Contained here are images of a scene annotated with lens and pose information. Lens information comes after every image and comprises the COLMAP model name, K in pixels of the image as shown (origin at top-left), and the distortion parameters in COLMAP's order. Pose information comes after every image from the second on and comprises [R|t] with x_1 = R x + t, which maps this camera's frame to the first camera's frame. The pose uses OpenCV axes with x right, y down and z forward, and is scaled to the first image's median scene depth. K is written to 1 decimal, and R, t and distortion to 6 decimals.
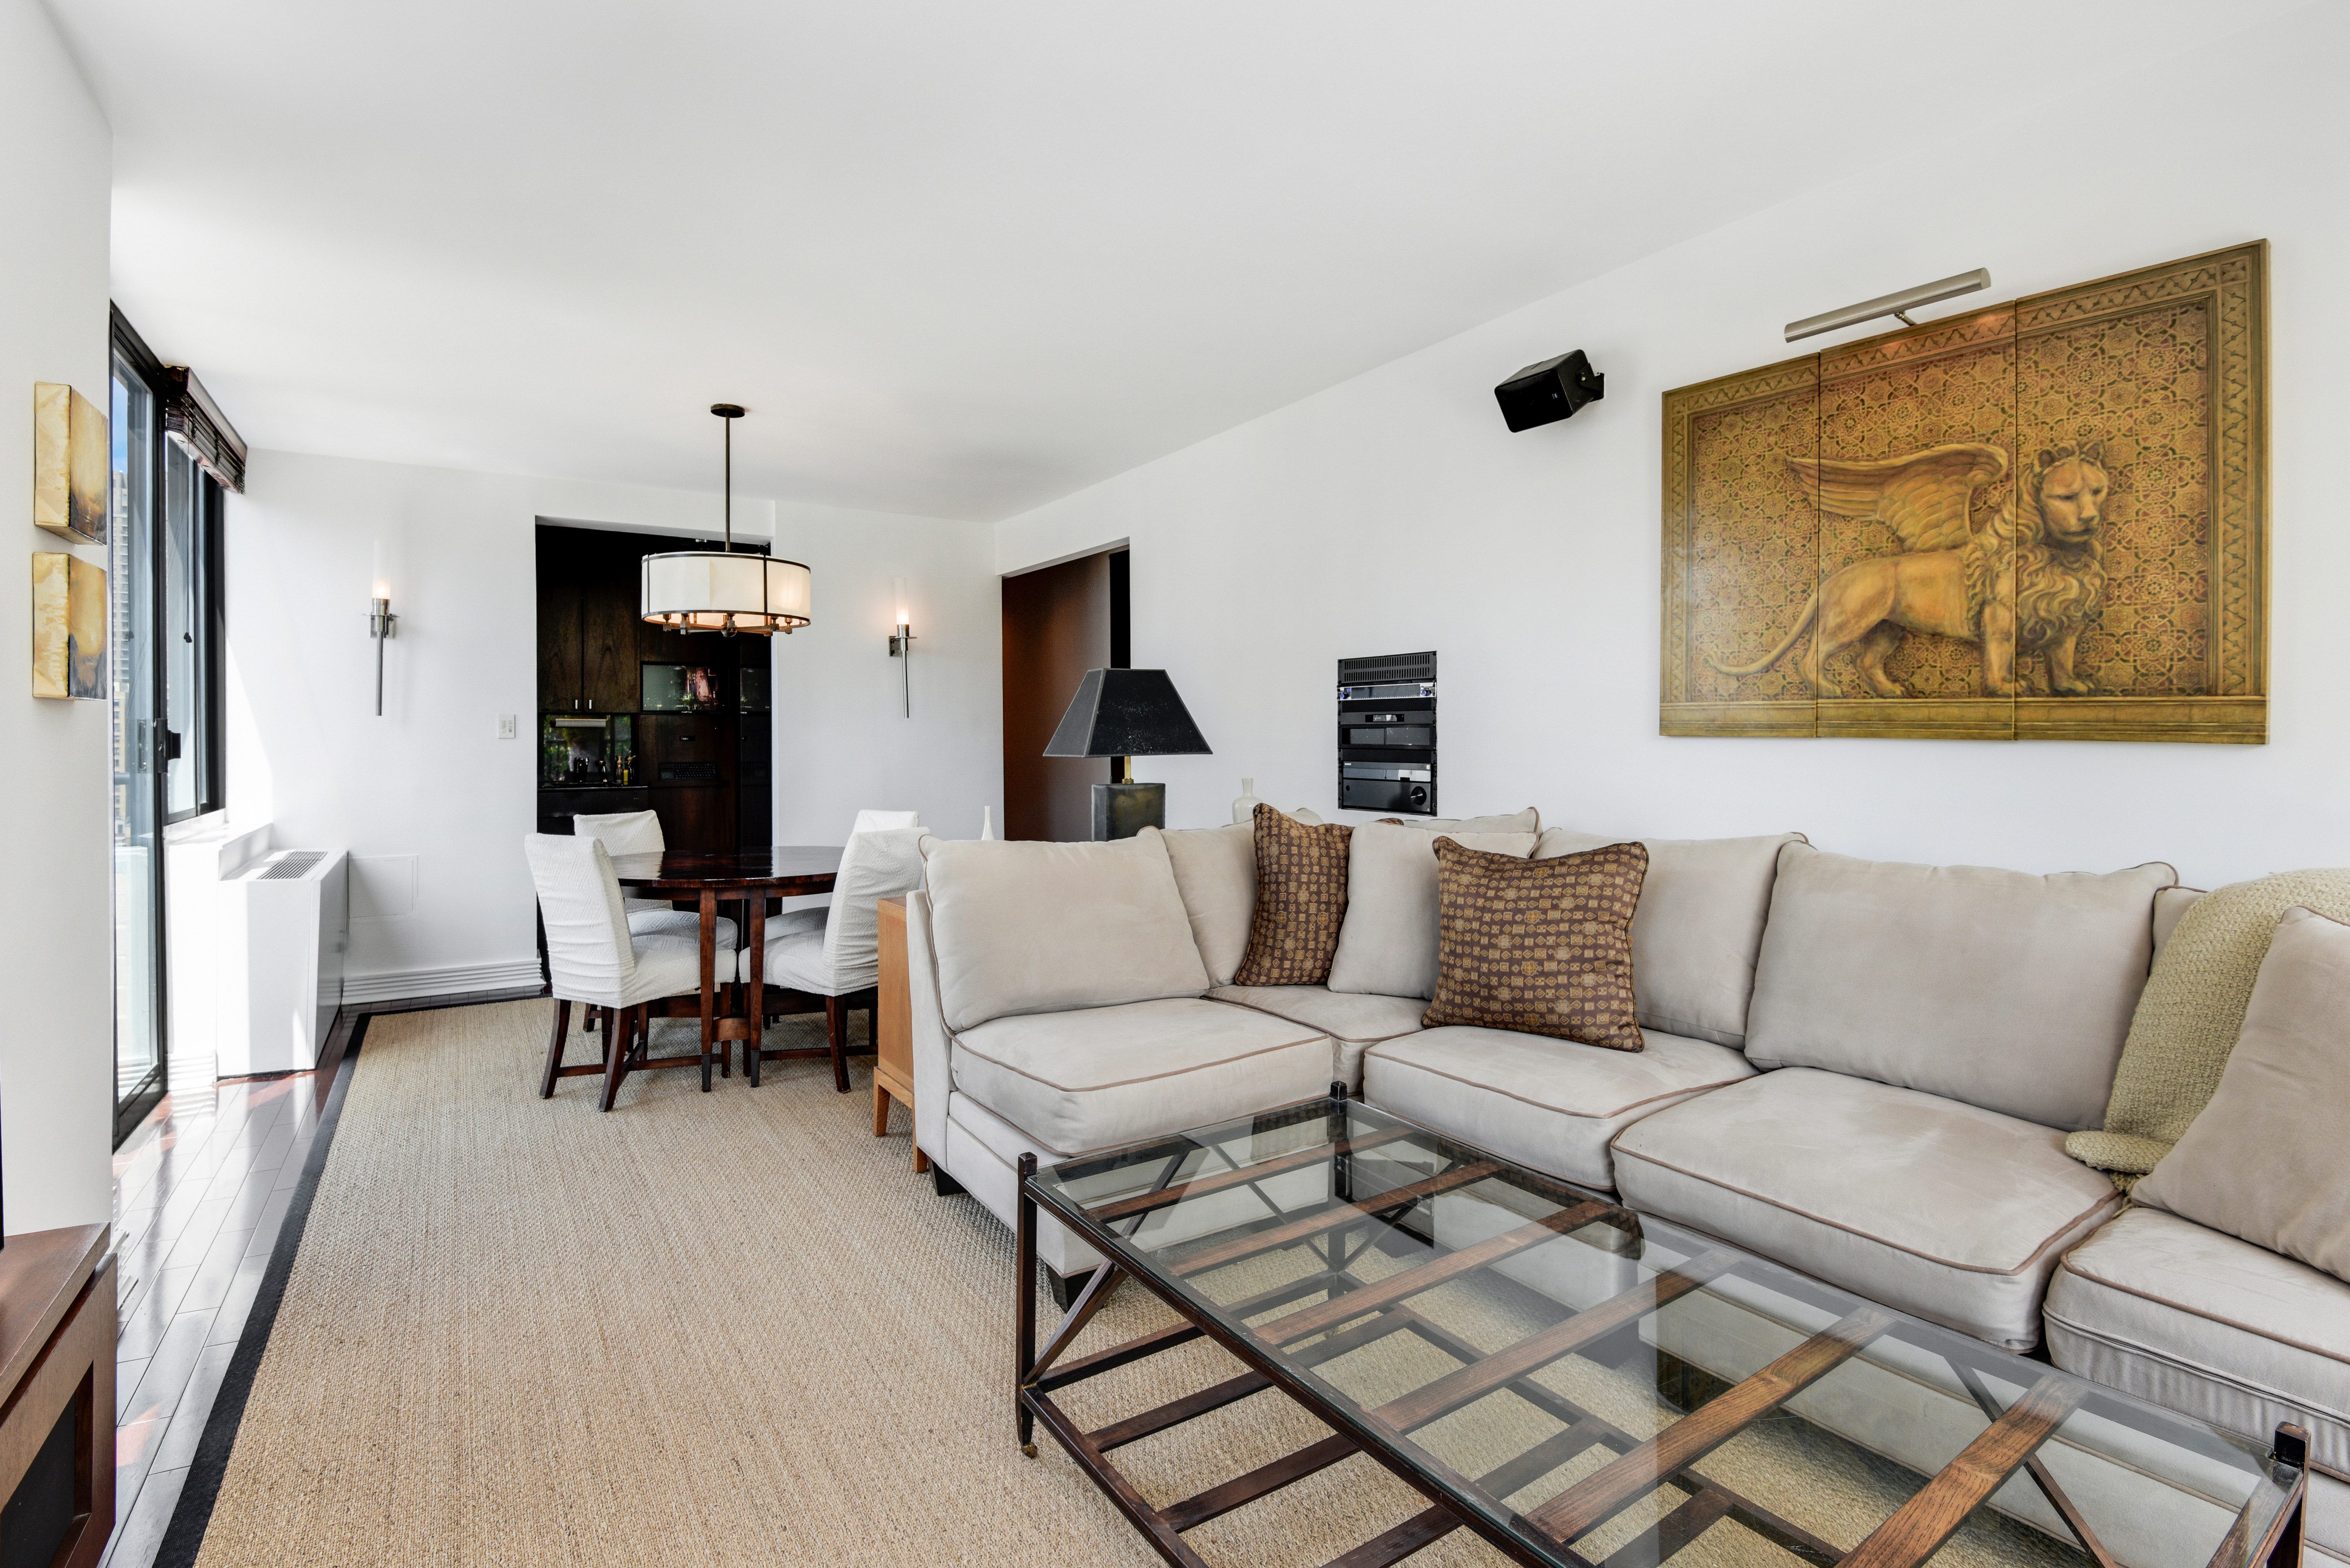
lens RADIAL K [[1074.1, 0, 1173.2], [0, 1074.1, 760.7], [0, 0, 1]] dist [-0.002932, -0.000439]
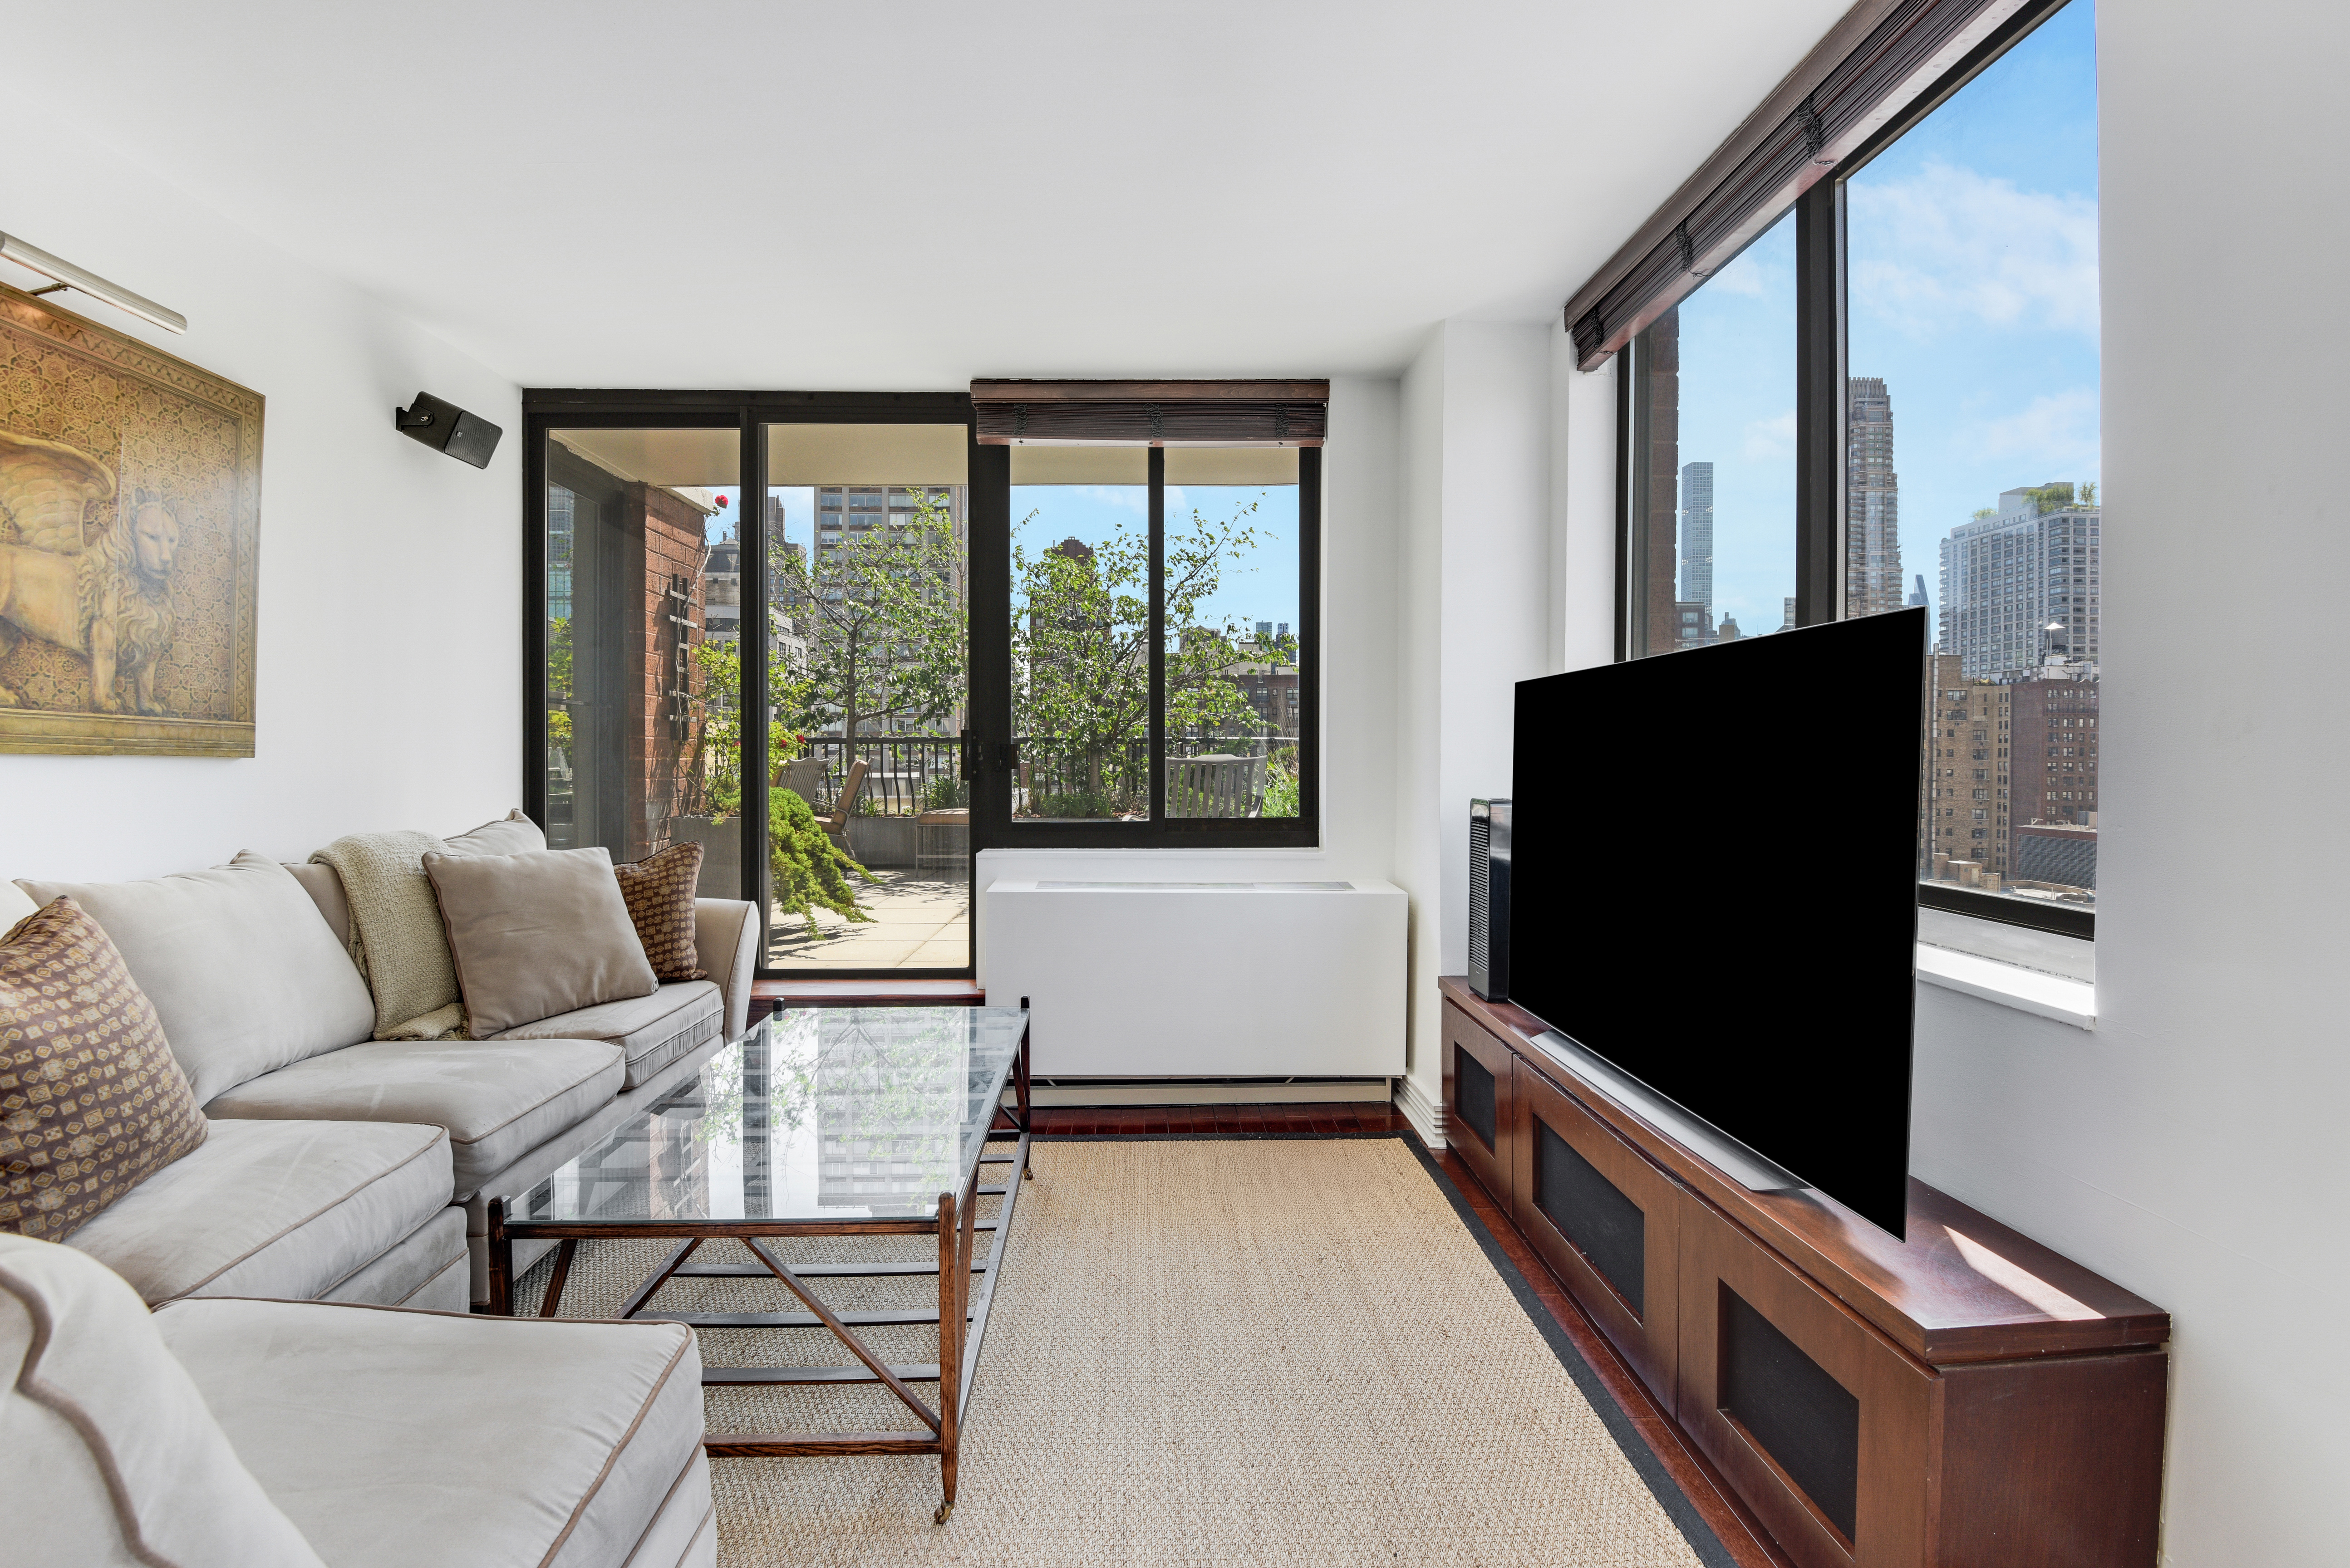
lens RADIAL K [[1074.1, 0, 1183.1], [0, 1074.1, 768.4], [0, 0, 1]] dist [-0.002932, -0.000439]
pose [[-0.818883, -0.015743, 0.573744, -0.648723], [0.000934, 0.999586, 0.028761, -0.034918], [-0.573959, 0.024088, -0.818529, 1.238376]]
